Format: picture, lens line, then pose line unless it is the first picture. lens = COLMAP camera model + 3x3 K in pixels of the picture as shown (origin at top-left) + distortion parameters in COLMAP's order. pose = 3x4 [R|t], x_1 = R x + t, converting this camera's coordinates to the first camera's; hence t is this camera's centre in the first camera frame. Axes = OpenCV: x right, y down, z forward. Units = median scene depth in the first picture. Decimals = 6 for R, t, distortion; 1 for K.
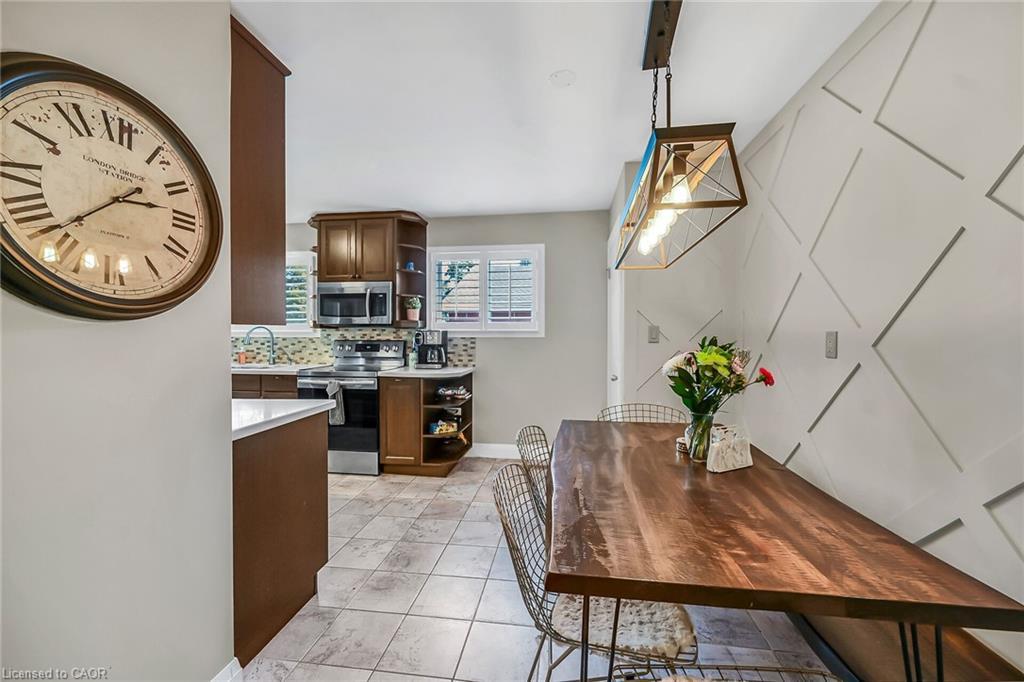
lens RADIAL K [[411.2, 0, 493.6], [0, 411.2, 342.3], [0, 0, 1]] dist [-0.001045, 0.000514]
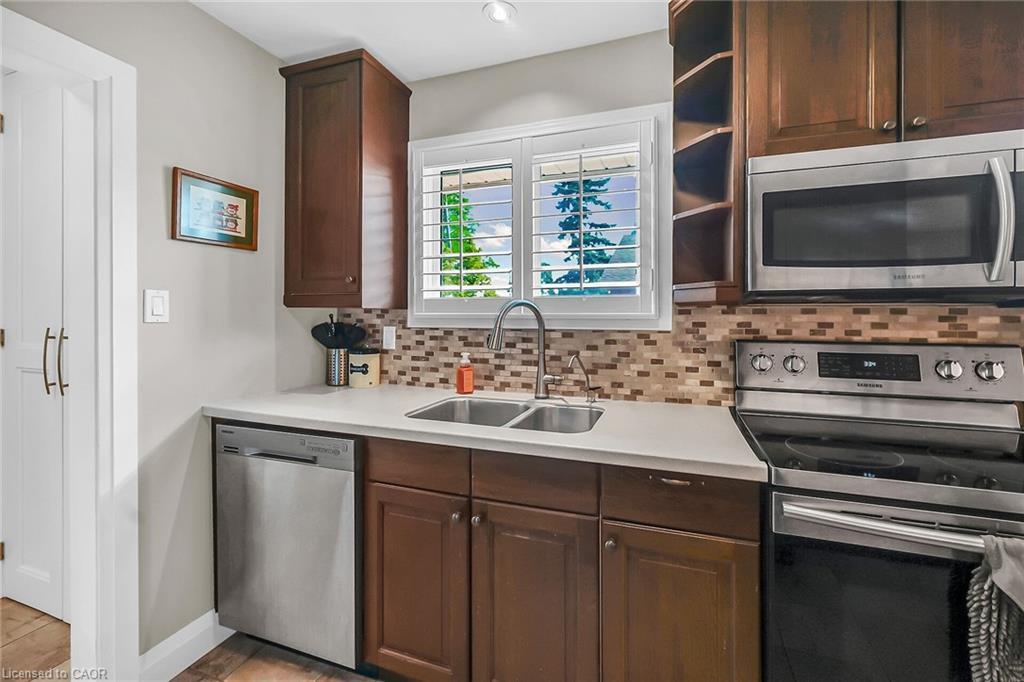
lens RADIAL K [[411.2, 0, 523.4], [0, 411.2, 314.8], [0, 0, 1]] dist [-0.001045, 0.000514]
pose [[0.990413, -0.000925, -0.138137, -0.564604], [-0.001601, 0.999834, -0.018177, -0.021471], [0.138130, 0.018224, 0.990246, 0.680904]]
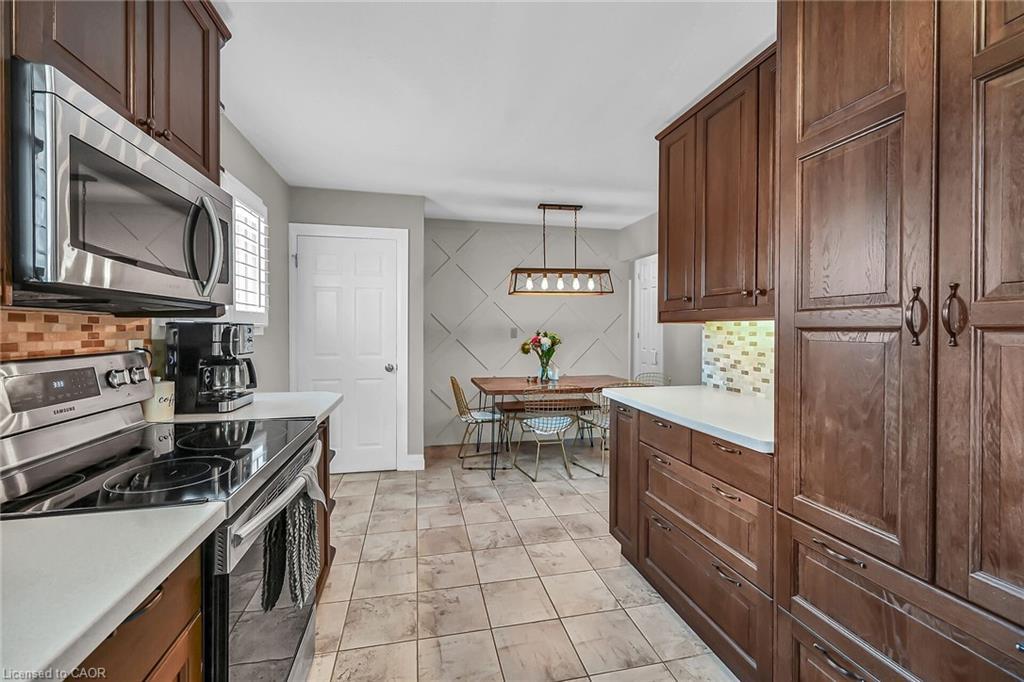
lens RADIAL K [[411.2, 0, 512.0], [0, 411.2, 330.1], [0, 0, 1]] dist [-0.001045, 0.000514]
pose [[-0.403528, -0.005631, 0.914950, -0.701807], [0.010014, 0.999894, 0.010570, -0.023225], [-0.914913, 0.013428, -0.403429, 0.895982]]
